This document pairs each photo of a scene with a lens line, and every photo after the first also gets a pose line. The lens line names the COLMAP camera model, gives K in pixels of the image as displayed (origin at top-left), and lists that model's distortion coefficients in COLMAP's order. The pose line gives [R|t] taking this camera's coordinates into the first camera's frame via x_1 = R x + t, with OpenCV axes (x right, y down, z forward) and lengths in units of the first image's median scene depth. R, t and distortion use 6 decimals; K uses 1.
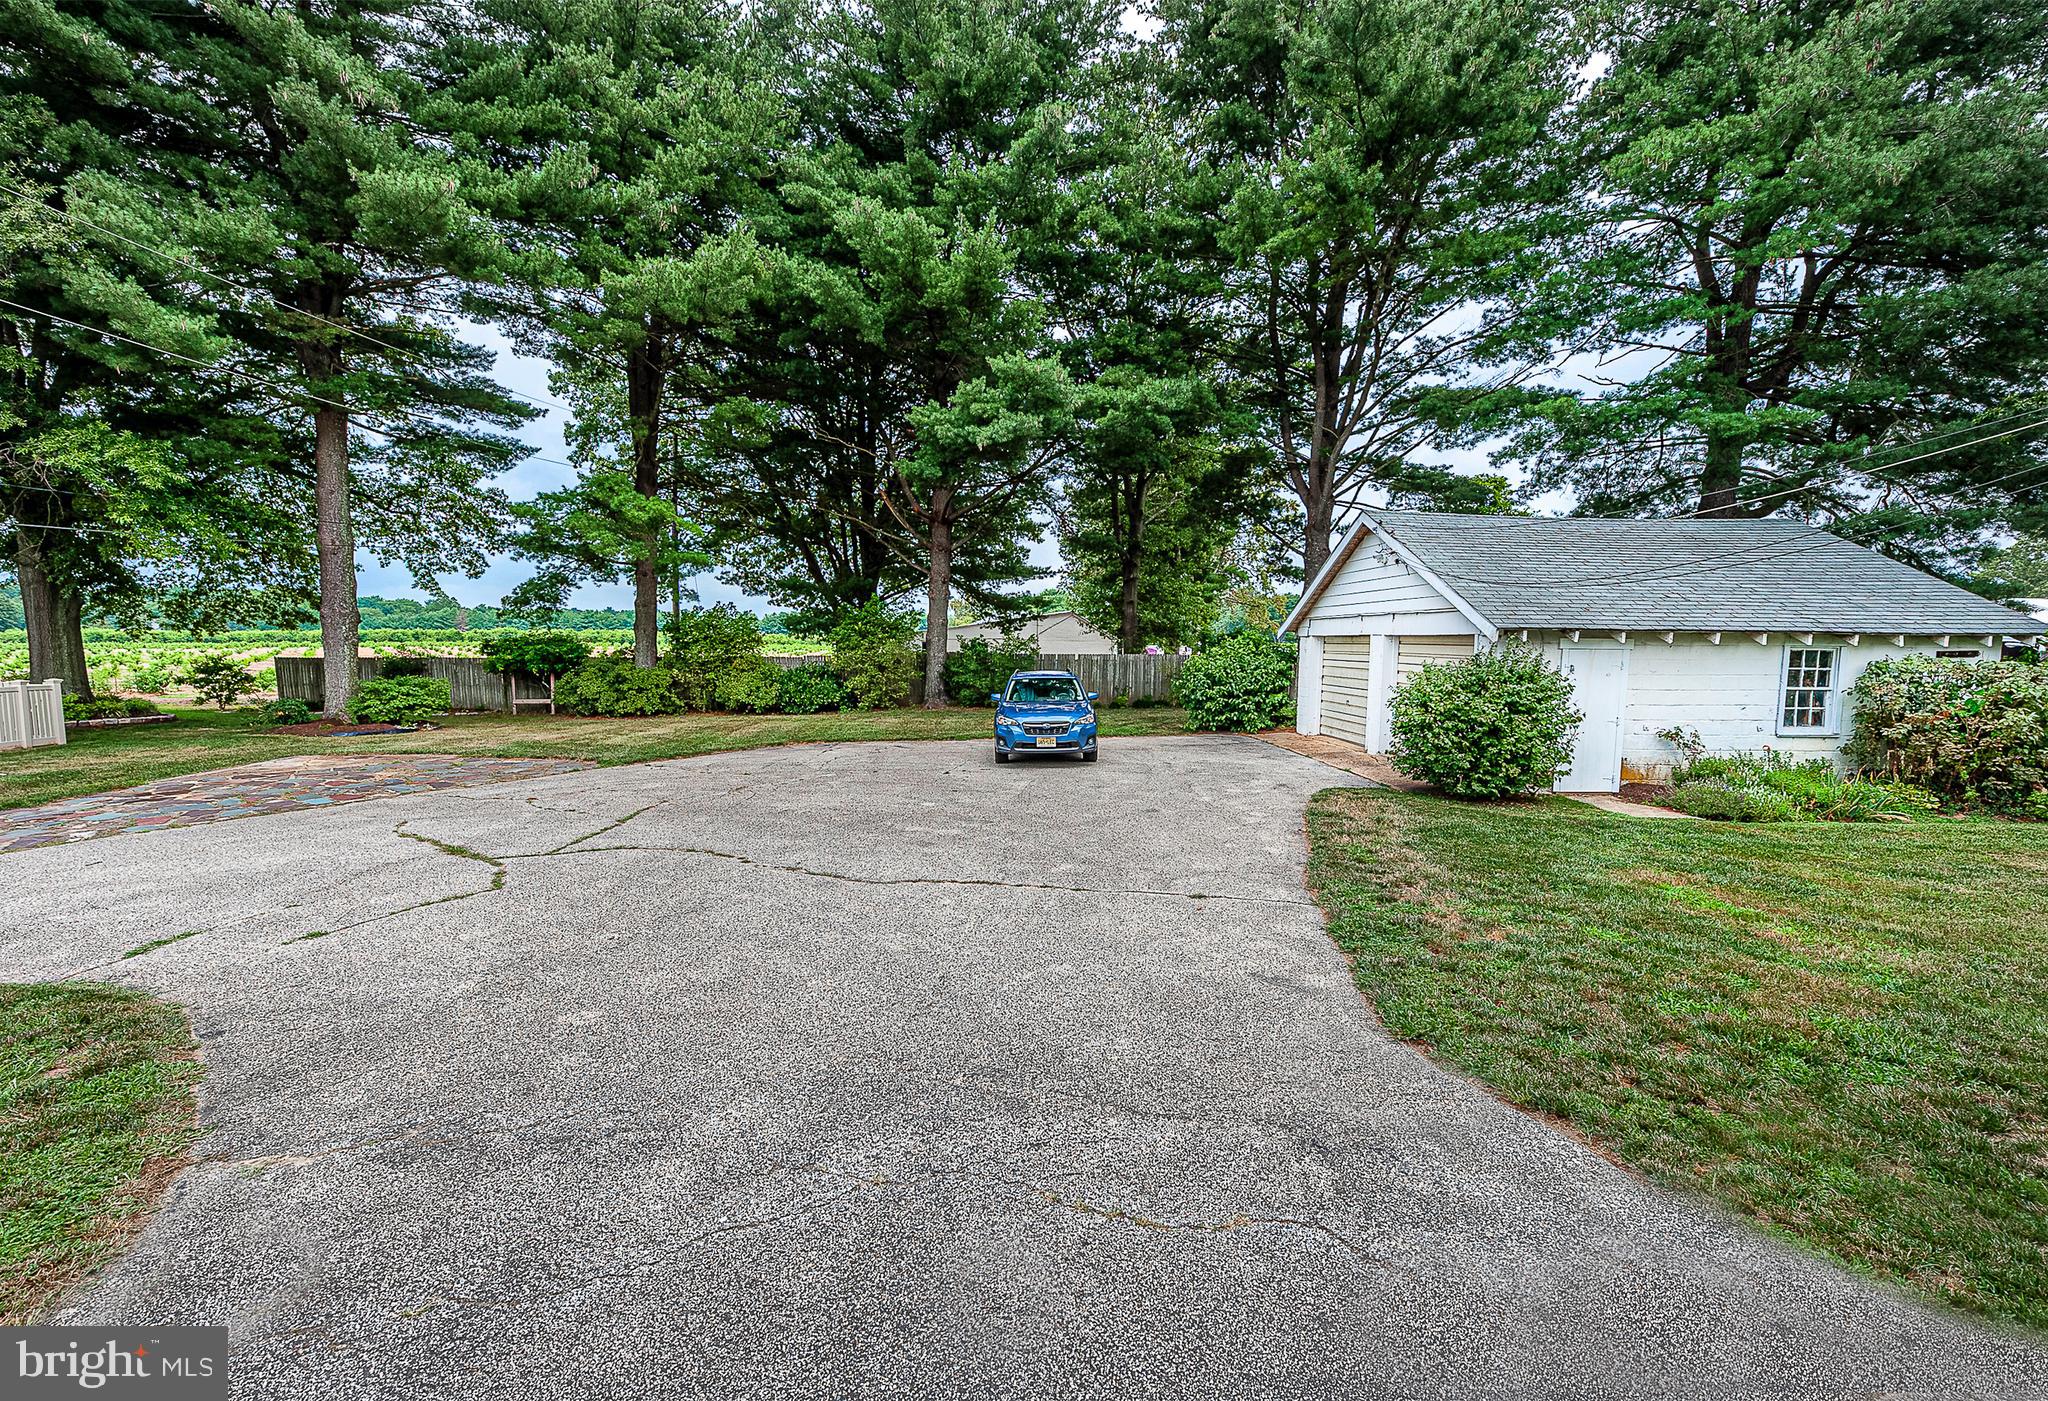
lens RADIAL K [[797.8, 0, 1023.0], [0, 797.8, 731.1], [0, 0, 1]] dist [-0.021188, 0.000000]
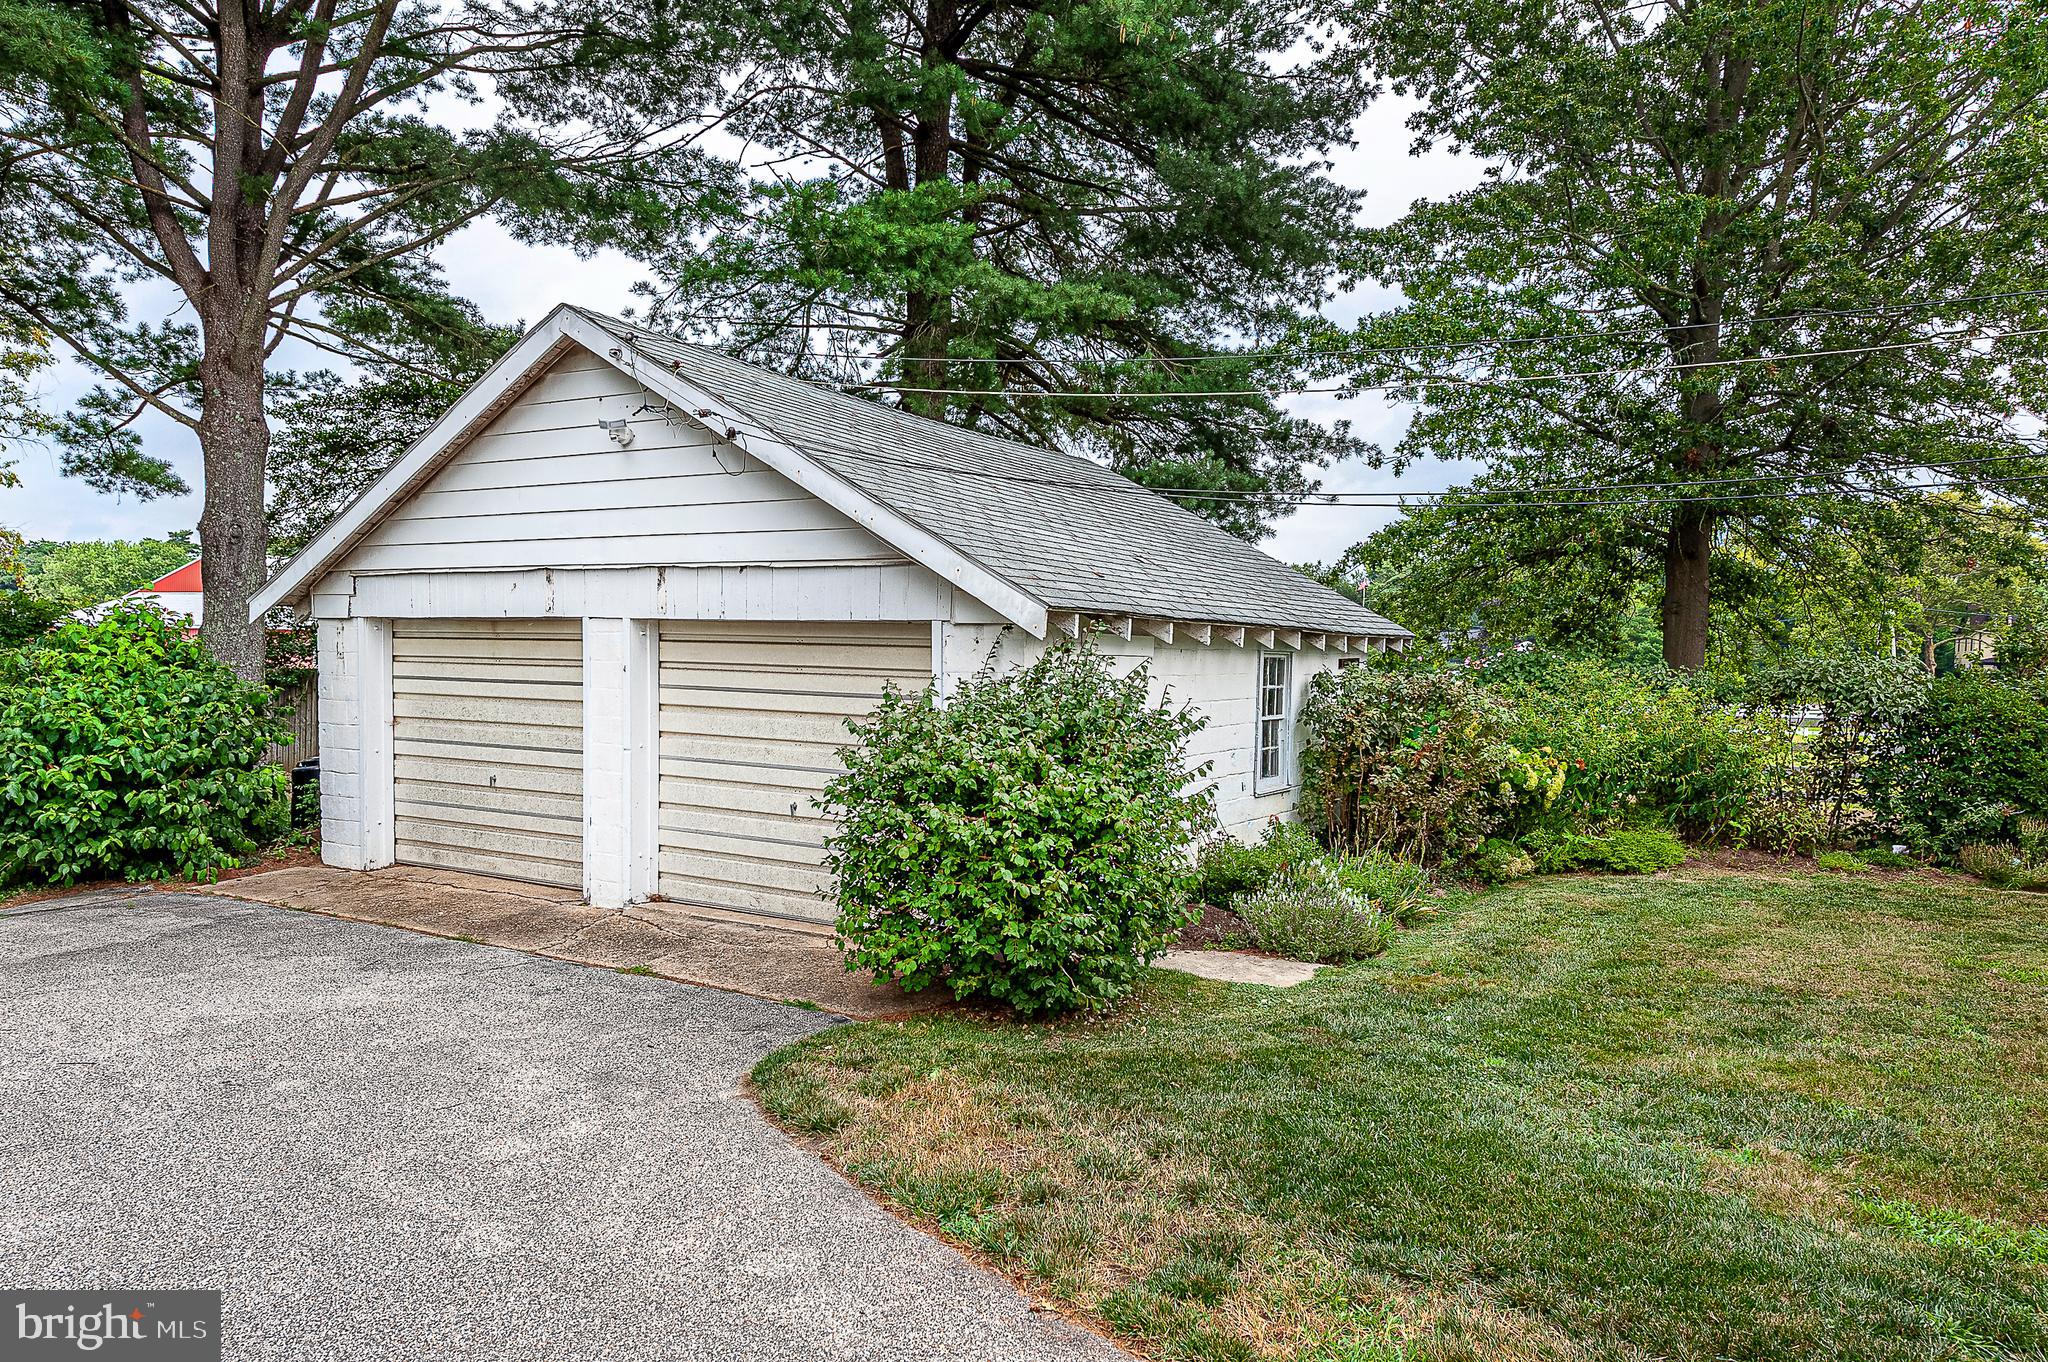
lens RADIAL K [[1343.7, 0, 1017.8], [0, 1343.7, 754.4], [0, 0, 1]] dist [-0.000977, 0.000133]
pose [[0.553653, -0.059427, 0.830624, -0.013491], [0.077924, 0.996771, 0.019374, -0.039278], [-0.829093, 0.053999, 0.556496, 0.360962]]
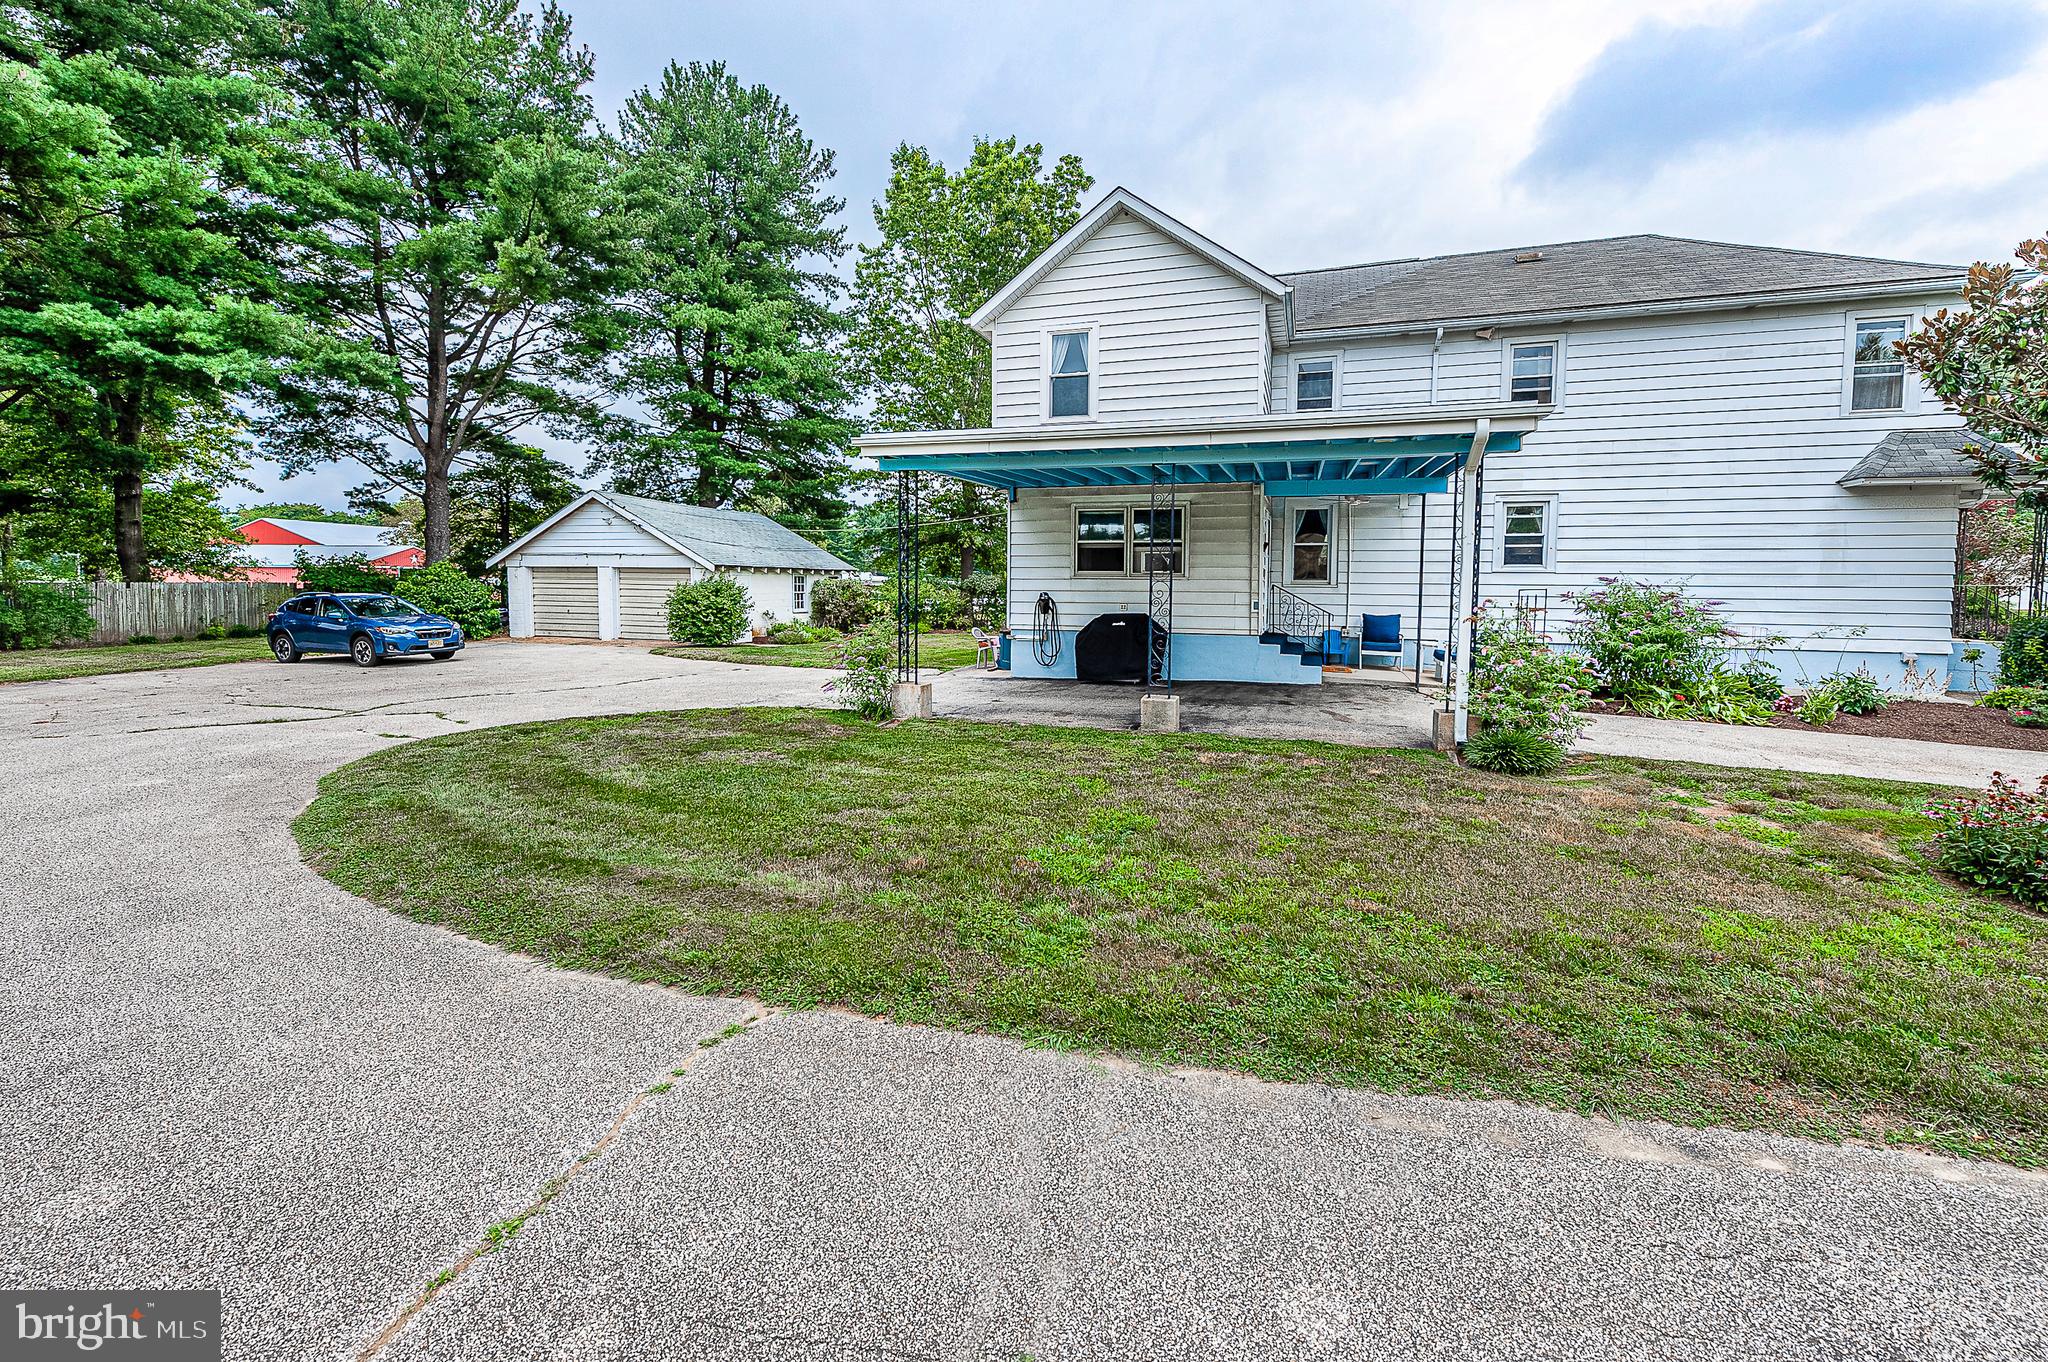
lens RADIAL K [[818.9, 0, 1029.9], [0, 818.9, 633.1], [0, 0, 1]] dist [0.019338, -0.000052]
pose [[0.329630, -0.061746, 0.942089, -0.703521], [0.098758, 0.994640, 0.030636, 0.038614], [-0.938931, 0.082940, 0.333961, -0.298707]]
